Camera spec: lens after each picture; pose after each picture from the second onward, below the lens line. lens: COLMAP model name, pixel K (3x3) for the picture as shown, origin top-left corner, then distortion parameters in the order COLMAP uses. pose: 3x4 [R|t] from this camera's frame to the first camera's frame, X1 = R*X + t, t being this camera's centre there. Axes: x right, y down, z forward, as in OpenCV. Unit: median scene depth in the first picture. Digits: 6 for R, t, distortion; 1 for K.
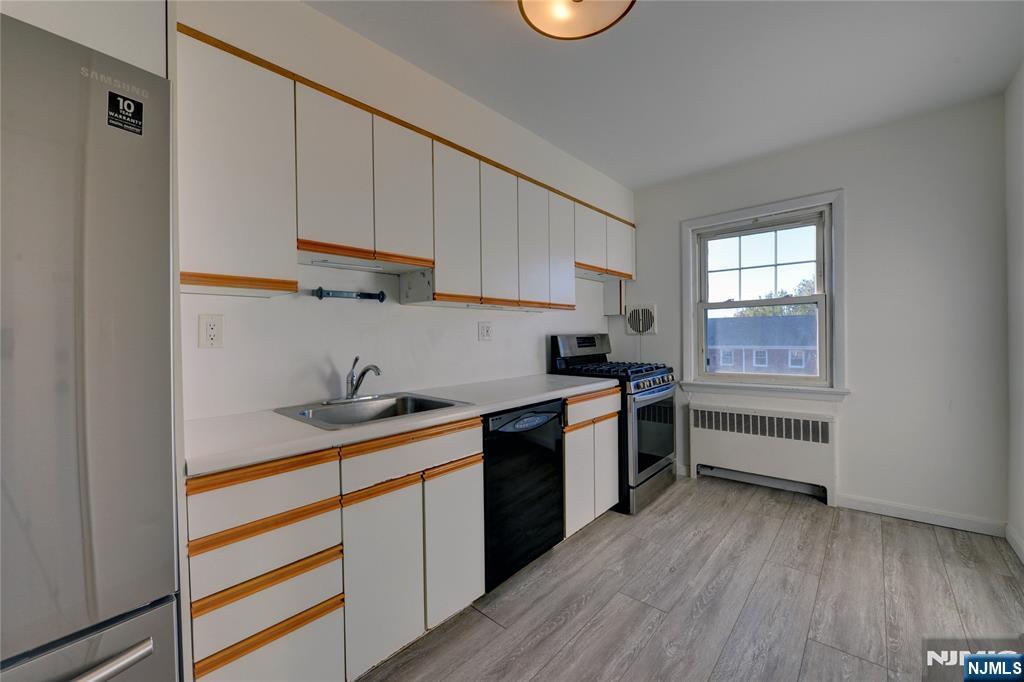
lens RADIAL K [[403.8, 0, 507.7], [0, 403.8, 341.5], [0, 0, 1]] dist [-0.008560, -0.000219]
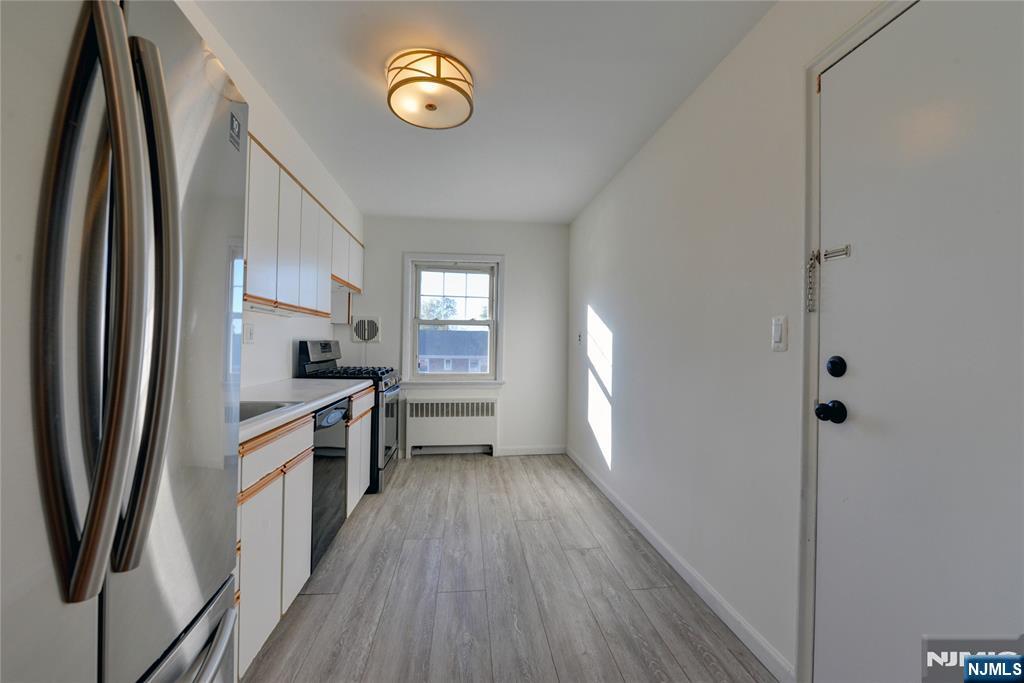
lens RADIAL K [[403.8, 0, 507.7], [0, 403.8, 342.0], [0, 0, 1]] dist [-0.008560, -0.000219]
pose [[0.668465, 0.030191, 0.743131, -0.343227], [-0.016078, 0.999529, -0.026145, 0.007675], [-0.743570, 0.005529, 0.668635, -0.086721]]
